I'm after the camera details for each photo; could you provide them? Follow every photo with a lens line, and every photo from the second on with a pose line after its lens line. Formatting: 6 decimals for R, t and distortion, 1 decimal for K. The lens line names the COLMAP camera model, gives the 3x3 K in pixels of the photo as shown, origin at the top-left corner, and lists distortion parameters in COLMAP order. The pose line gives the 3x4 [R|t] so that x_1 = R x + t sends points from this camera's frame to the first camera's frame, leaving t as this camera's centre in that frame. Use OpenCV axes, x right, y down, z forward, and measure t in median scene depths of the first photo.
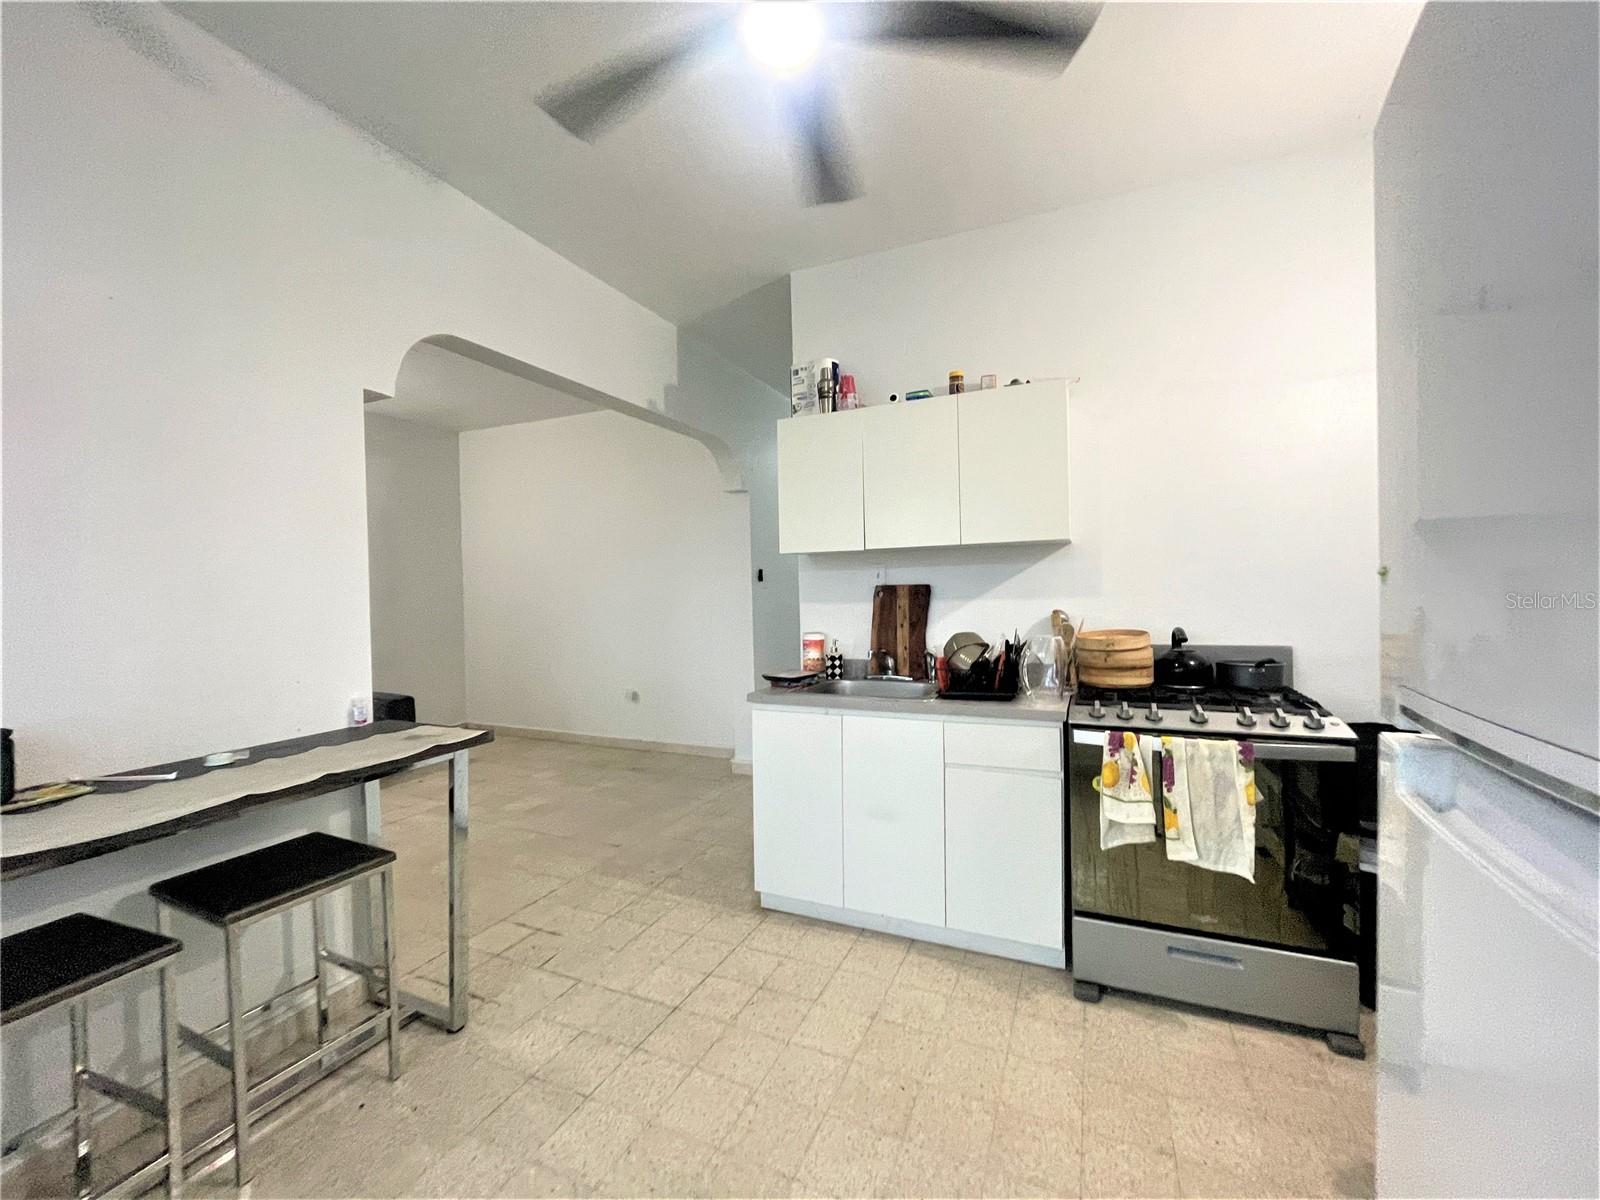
lens RADIAL K [[656.2, 0, 802.6], [0, 656.2, 600.3], [0, 0, 1]] dist [0.001785, -0.000146]
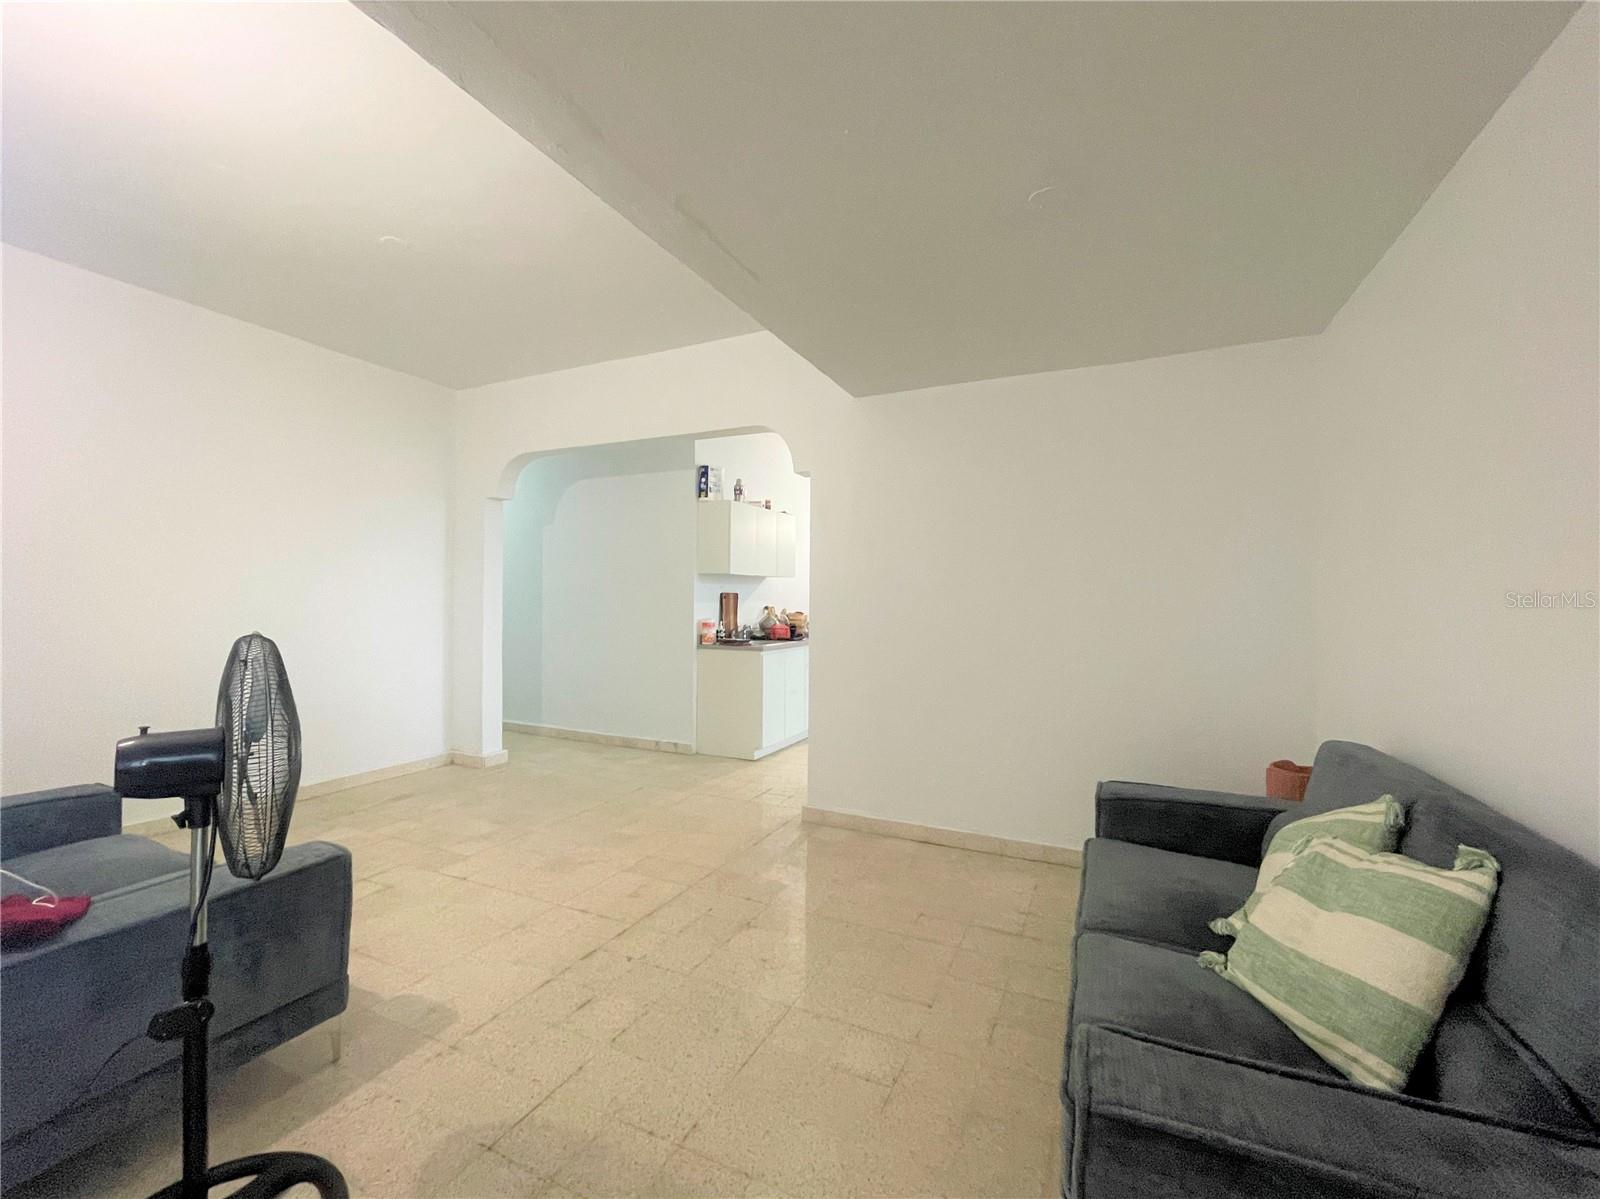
lens RADIAL K [[656.2, 0, 800.1], [0, 656.2, 596.4], [0, 0, 1]] dist [0.001785, -0.000146]
pose [[0.027367, 0.020705, 0.999411, -1.760961], [0.010950, 0.999719, -0.021011, 0.030300], [-0.999565, 0.011519, 0.027133, 0.725324]]
